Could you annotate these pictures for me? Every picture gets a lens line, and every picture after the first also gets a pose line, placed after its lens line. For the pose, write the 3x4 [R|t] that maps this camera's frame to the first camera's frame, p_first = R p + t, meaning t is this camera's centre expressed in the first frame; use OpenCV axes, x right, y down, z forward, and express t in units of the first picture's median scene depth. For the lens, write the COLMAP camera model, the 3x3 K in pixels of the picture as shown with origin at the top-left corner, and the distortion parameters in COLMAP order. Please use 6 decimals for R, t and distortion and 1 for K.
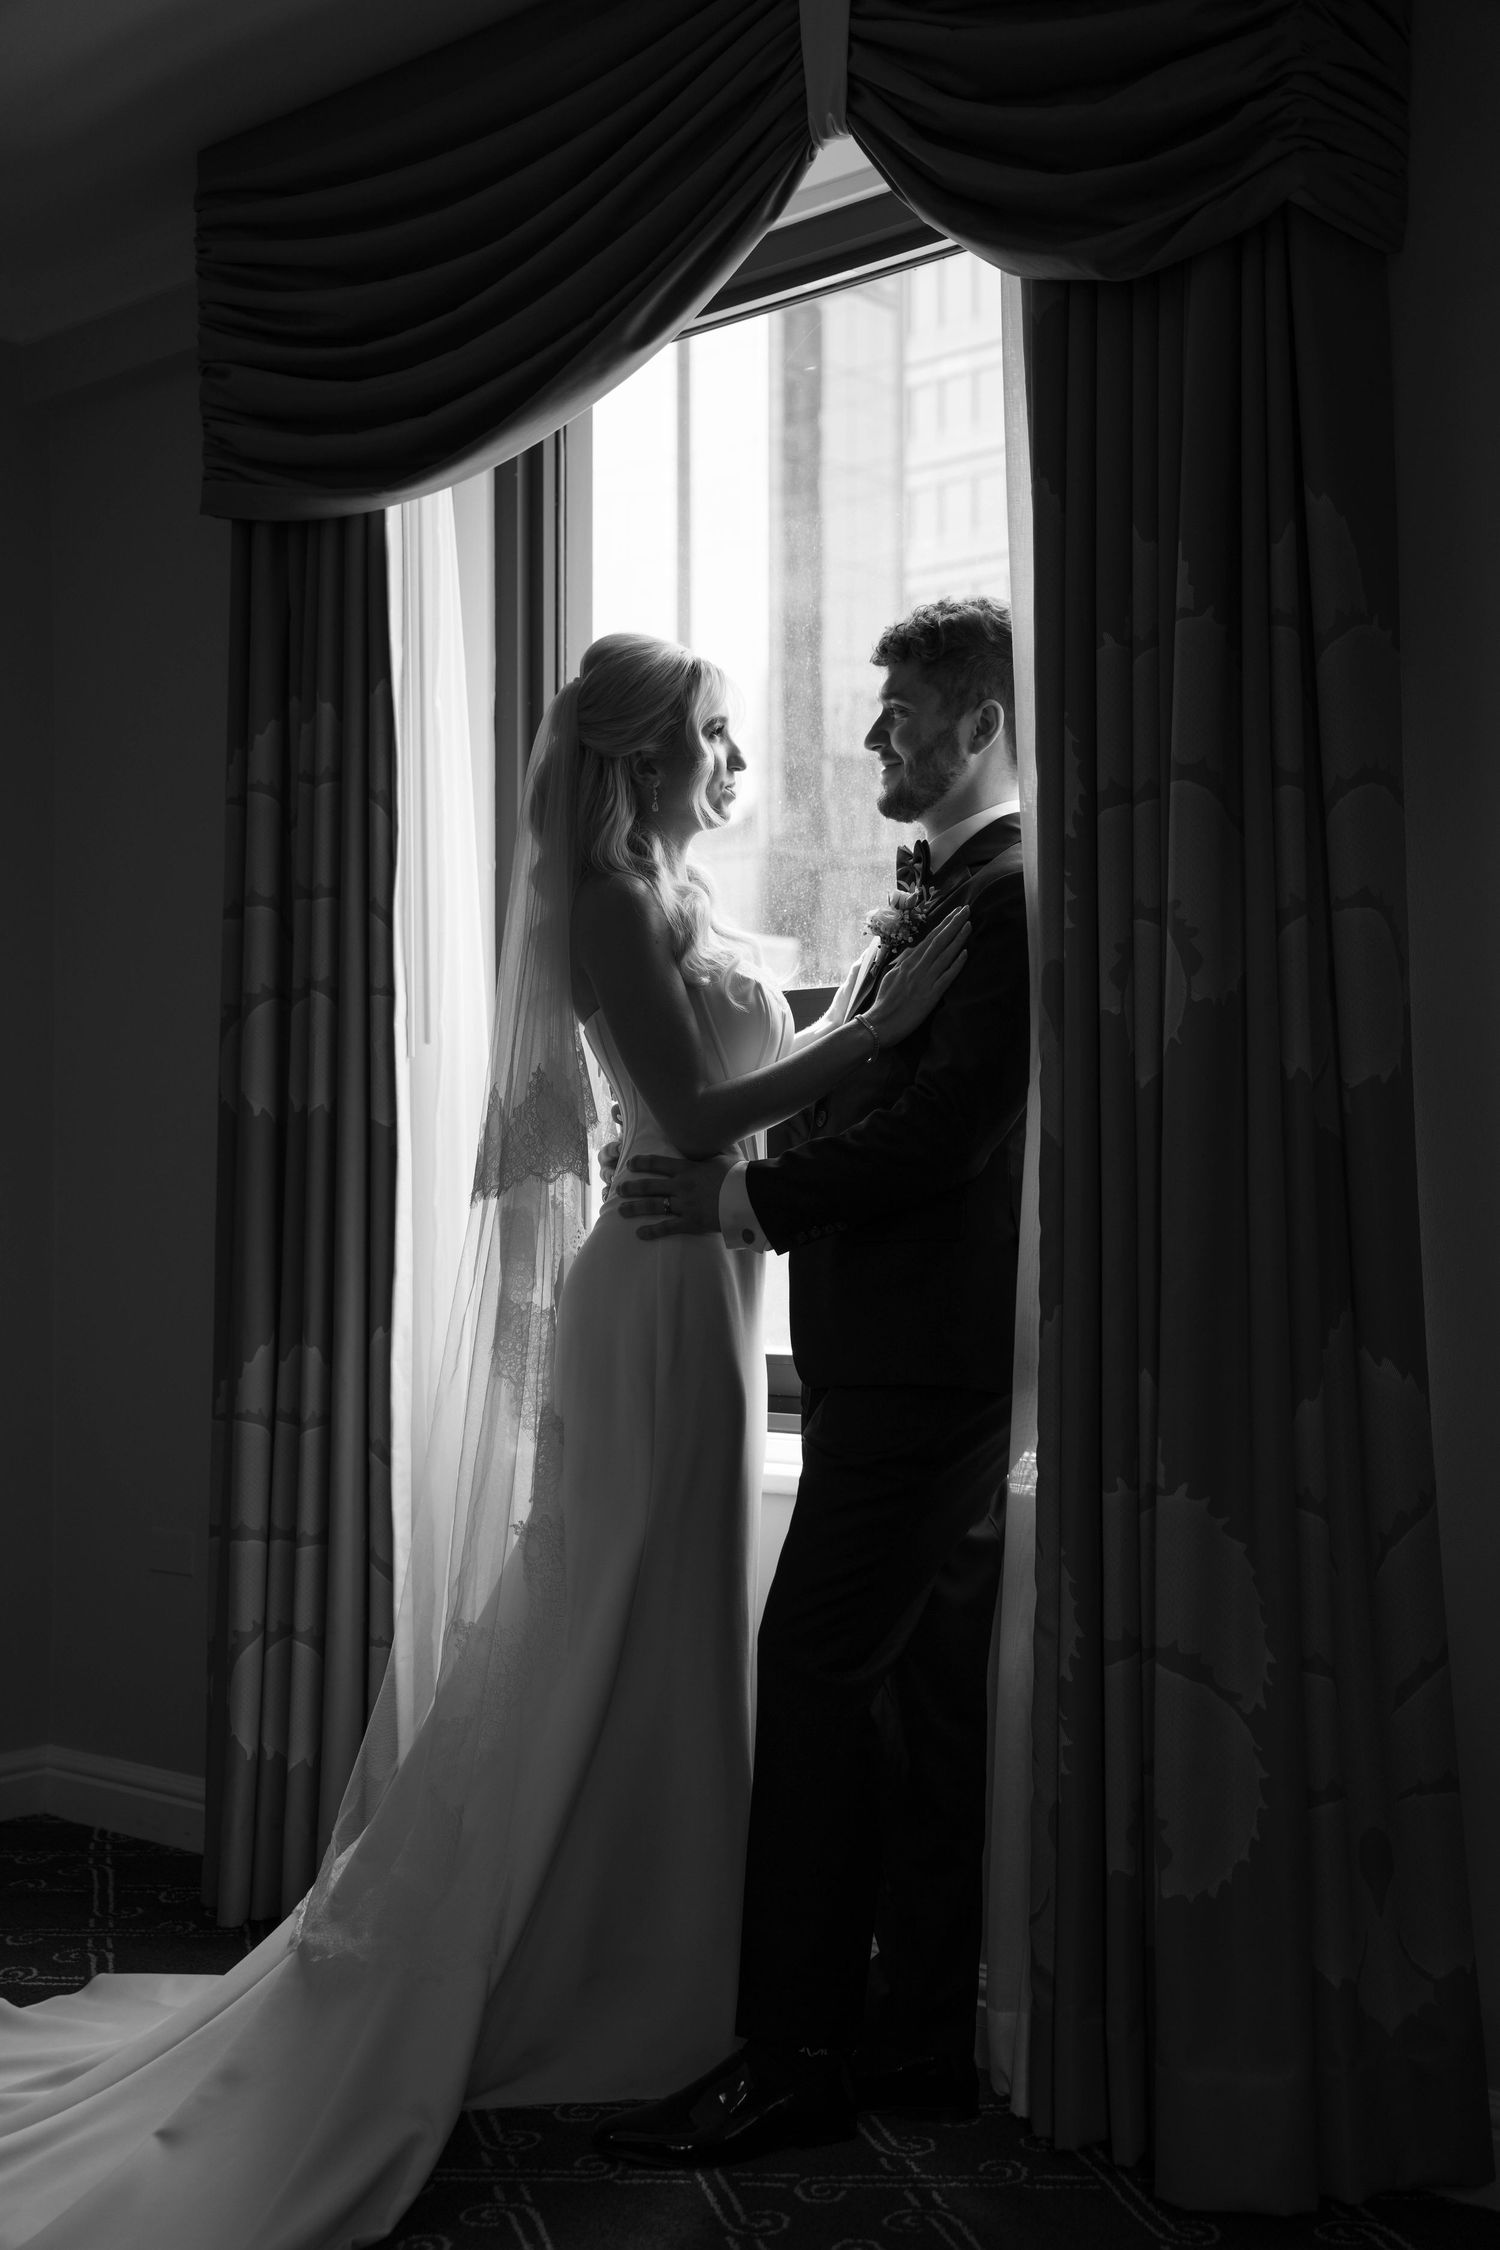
lens RADIAL K [[2862.6, 0, 749.6], [0, 2862.6, 1089.9], [0, 0, 1]] dist [0.223591, 0.000000]
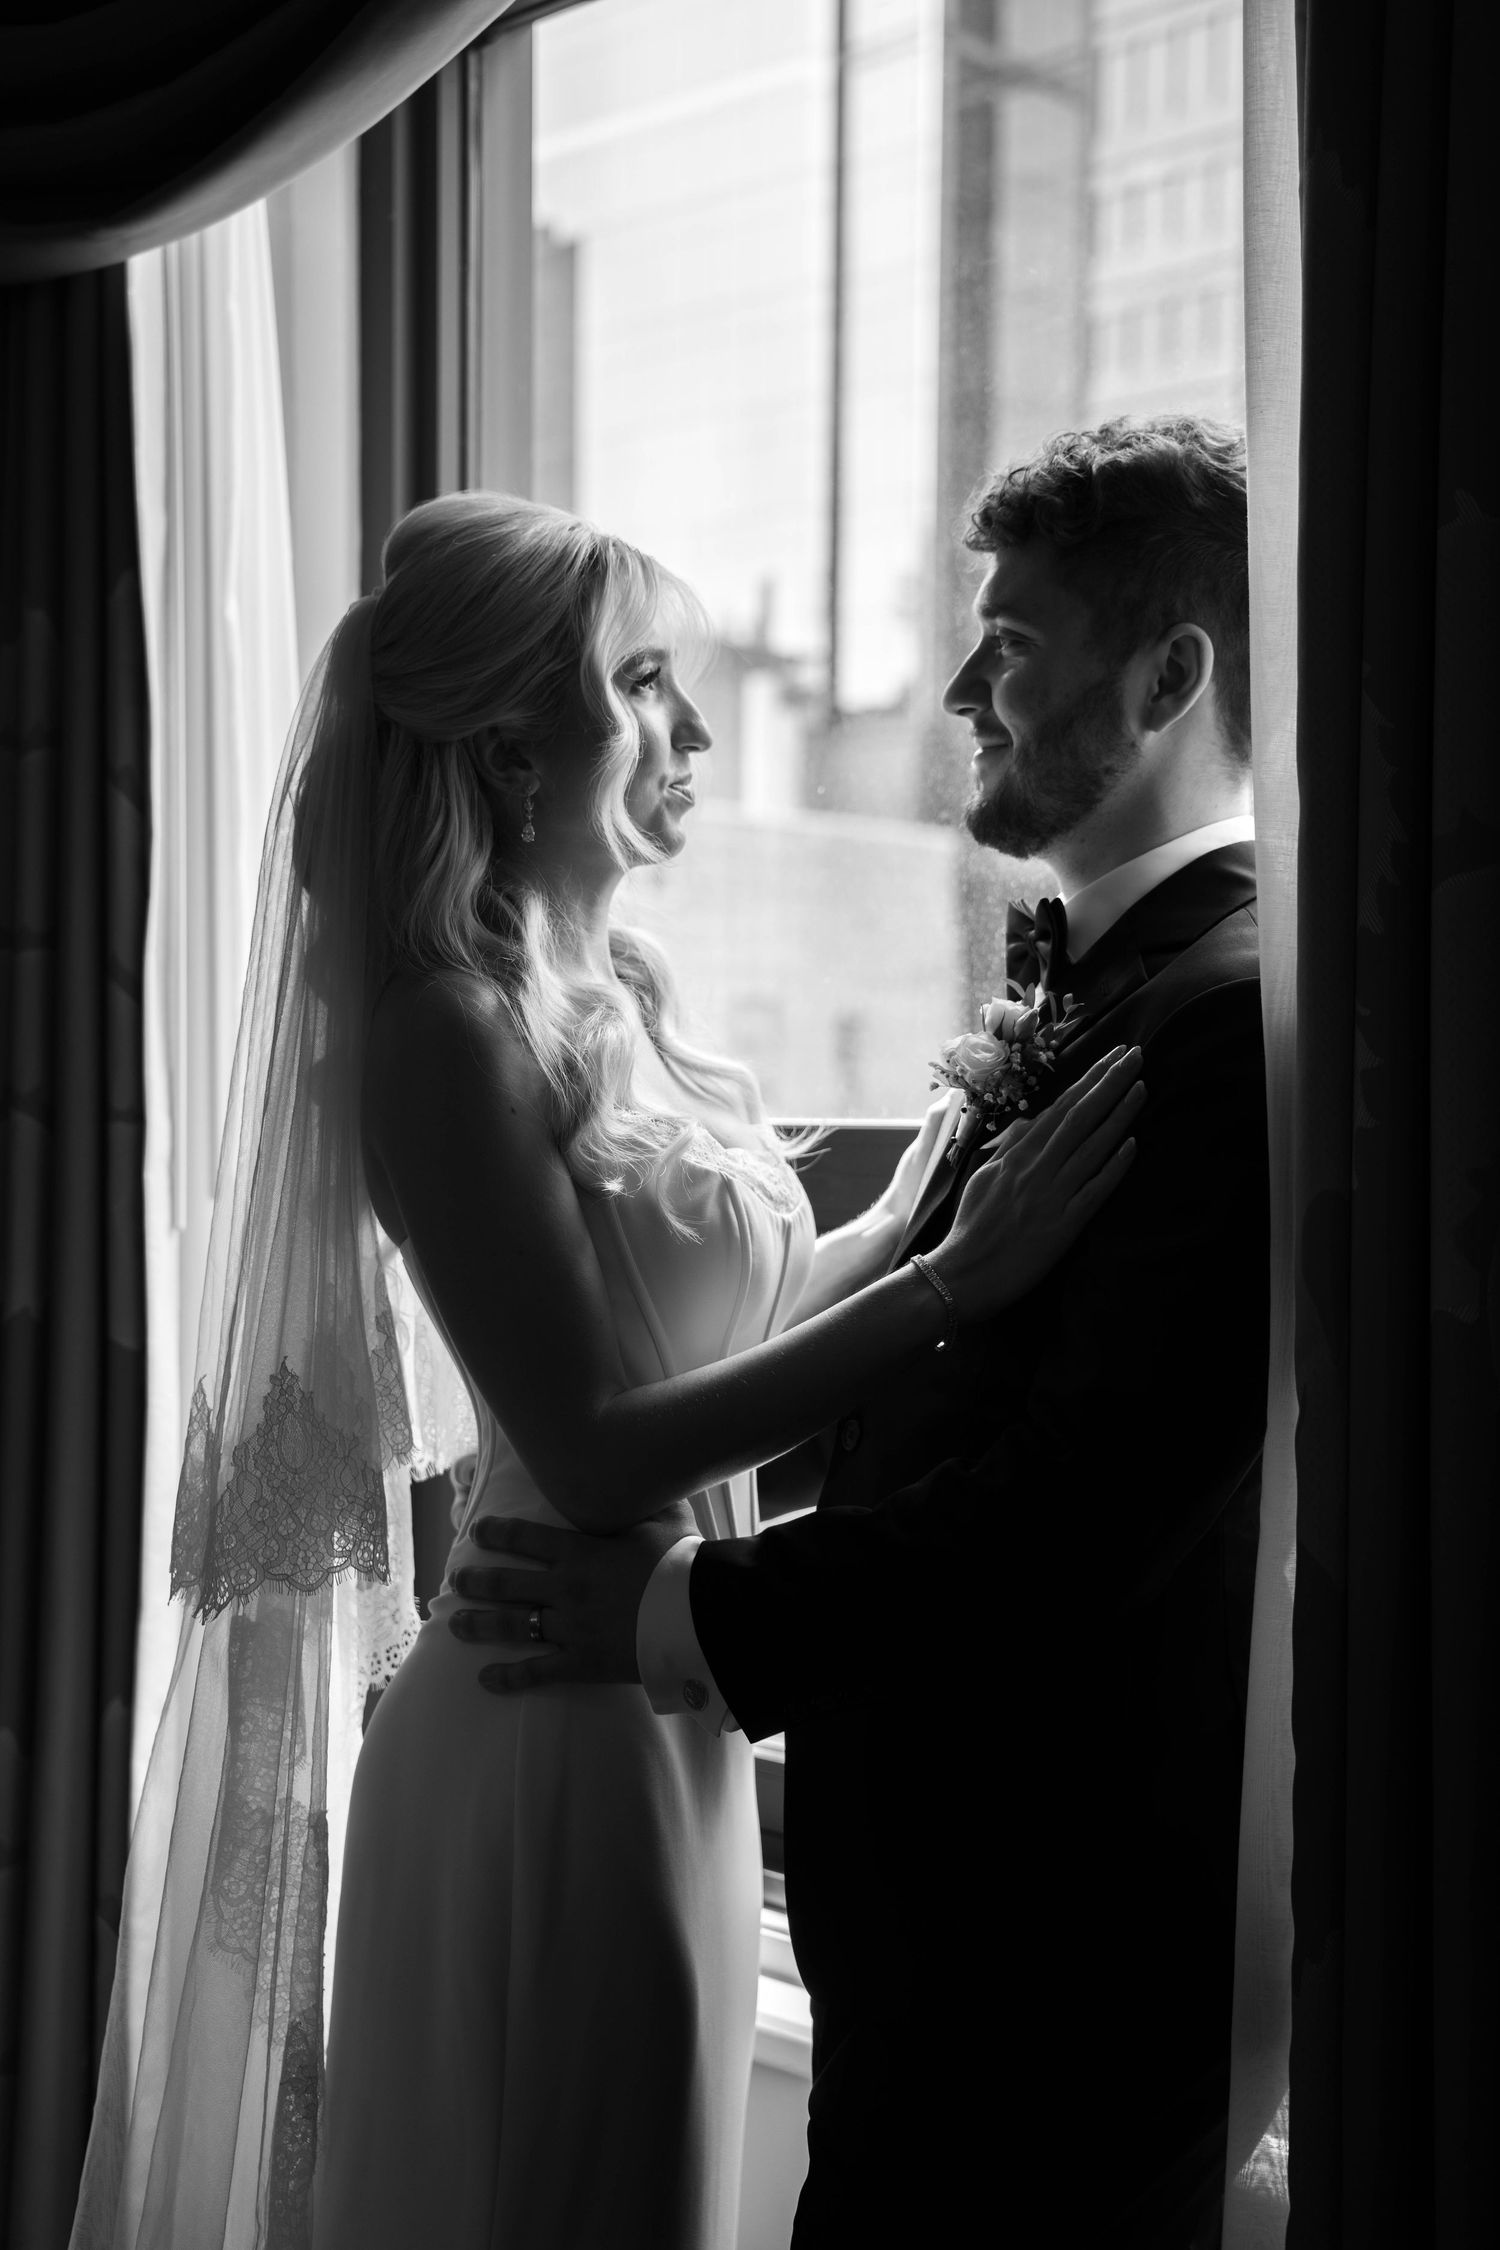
lens RADIAL K [[3030.9, 0, 731.6], [0, 3030.9, 1106.3], [0, 0, 1]] dist [0.179759, 0.000000]
pose [[0.998263, 0.005330, -0.058681, 0.034701], [-0.002535, 0.998863, 0.047612, -0.074479], [0.058868, -0.047380, 0.997141, 0.448626]]
